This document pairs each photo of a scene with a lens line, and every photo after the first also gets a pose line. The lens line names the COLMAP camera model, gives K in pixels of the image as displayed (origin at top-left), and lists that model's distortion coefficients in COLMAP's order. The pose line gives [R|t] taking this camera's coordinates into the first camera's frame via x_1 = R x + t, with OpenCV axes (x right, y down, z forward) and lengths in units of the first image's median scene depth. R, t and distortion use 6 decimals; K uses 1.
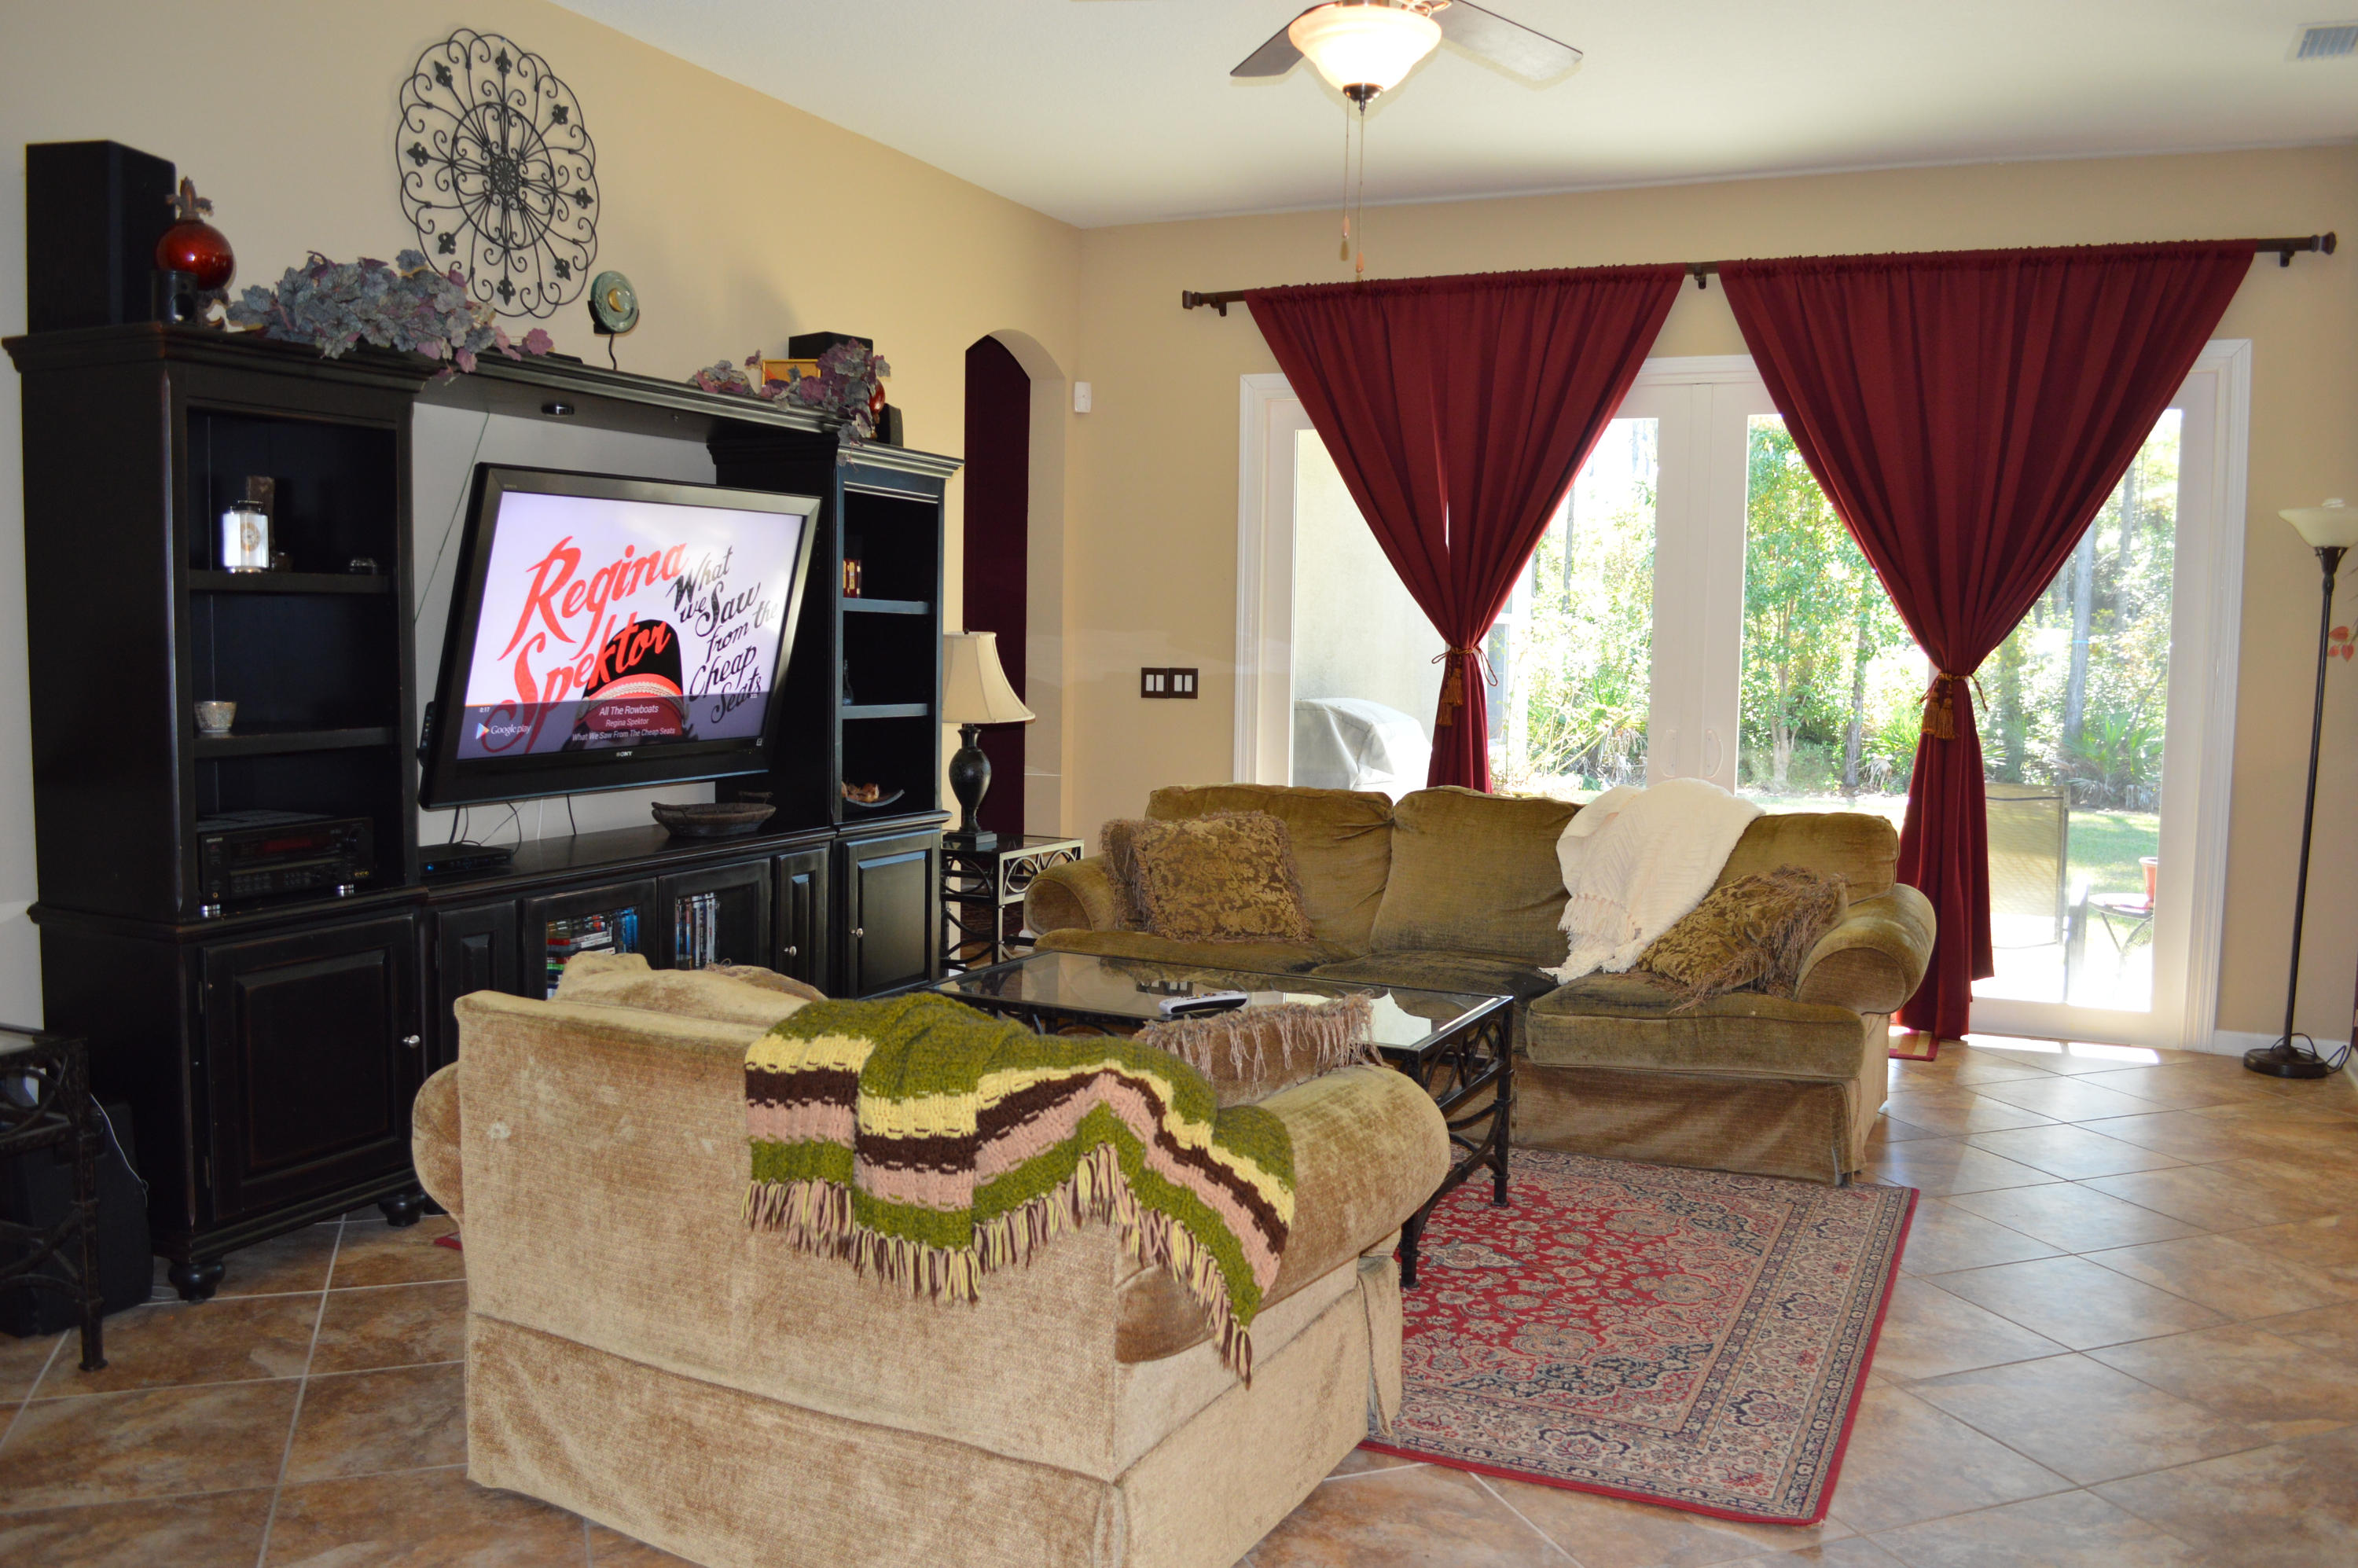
lens RADIAL K [[1882.9, 0, 1195.9], [0, 1882.9, 796.7], [0, 0, 1]] dist [-0.089670, 0.016920]
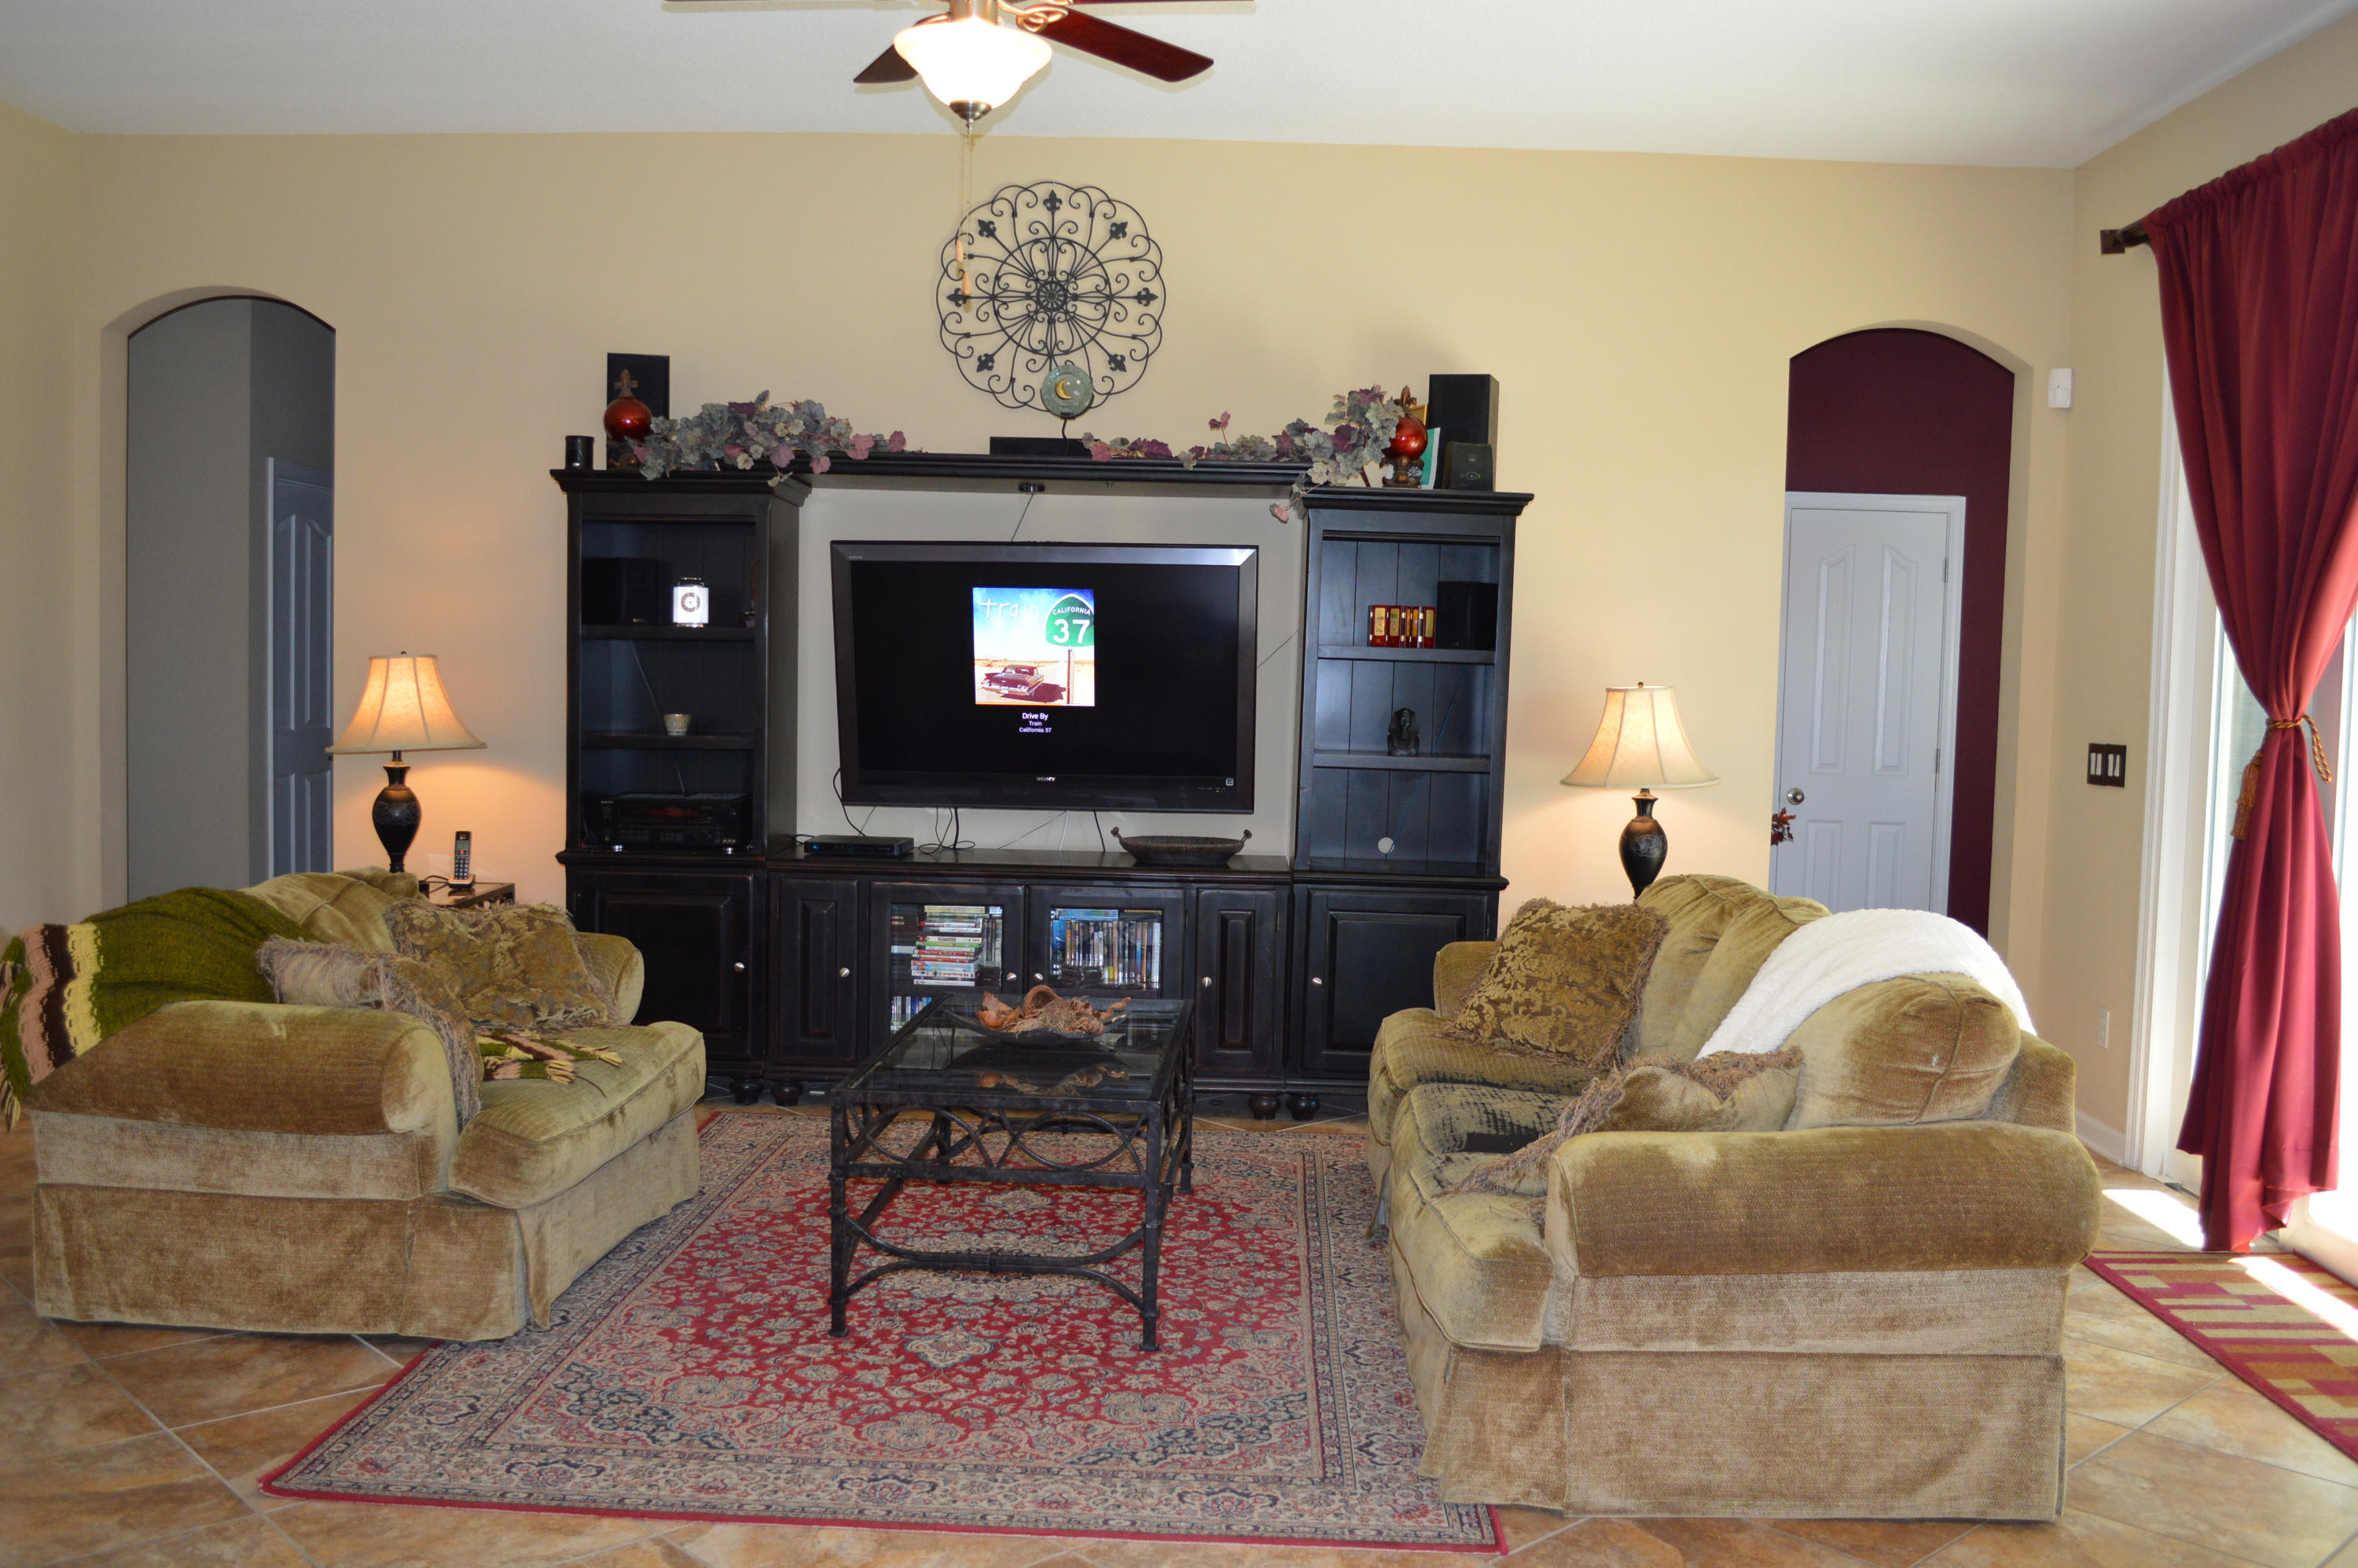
lens RADIAL K [[2123.1, 0, 1221.1], [0, 2123.1, 790.8], [0, 0, 1]] dist [-0.062724, 0.004553]
pose [[0.391823, 0.052512, -0.918541, 0.963353], [-0.097306, 0.995136, 0.015384, -0.046828], [0.914880, 0.083351, 0.395027, 0.584428]]
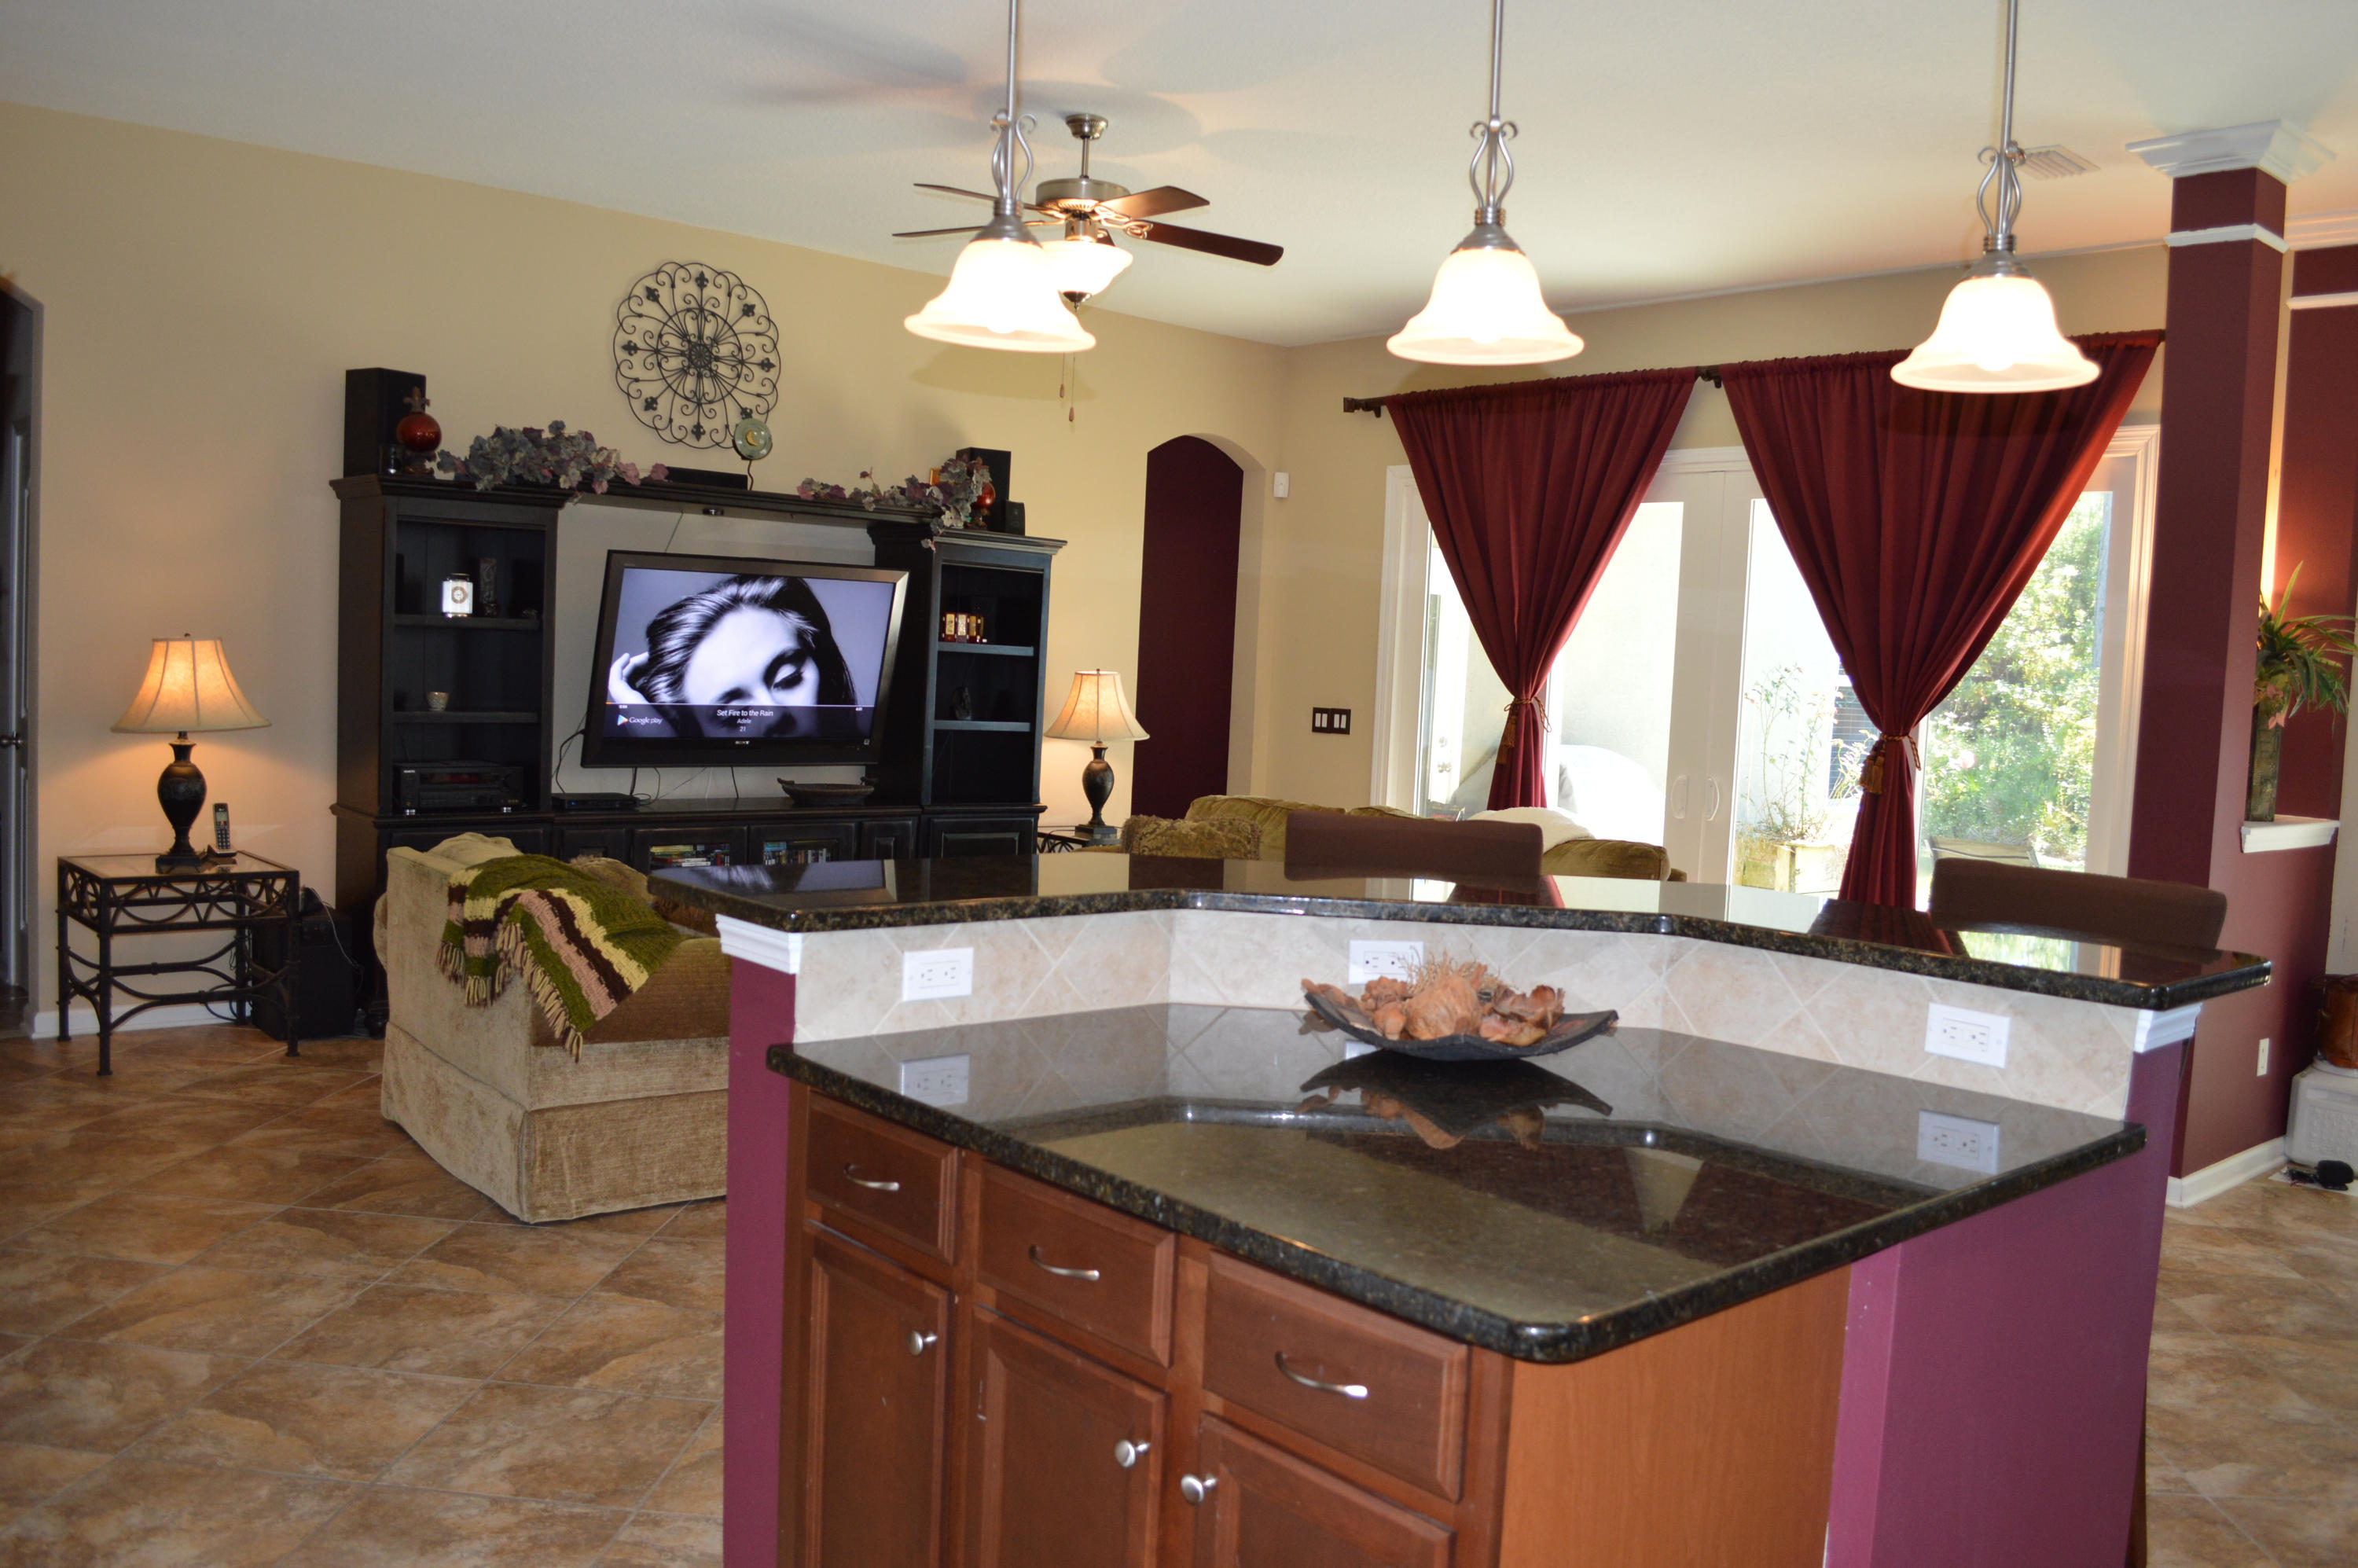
lens RADIAL K [[1882.9, 0, 1195.9], [0, 1882.9, 796.7], [0, 0, 1]] dist [-0.089670, 0.016920]
pose [[0.915291, 0.055539, -0.398947, 0.626178], [-0.066266, 0.997716, -0.013136, 0.015715], [0.397306, 0.038460, 0.916880, -0.221434]]
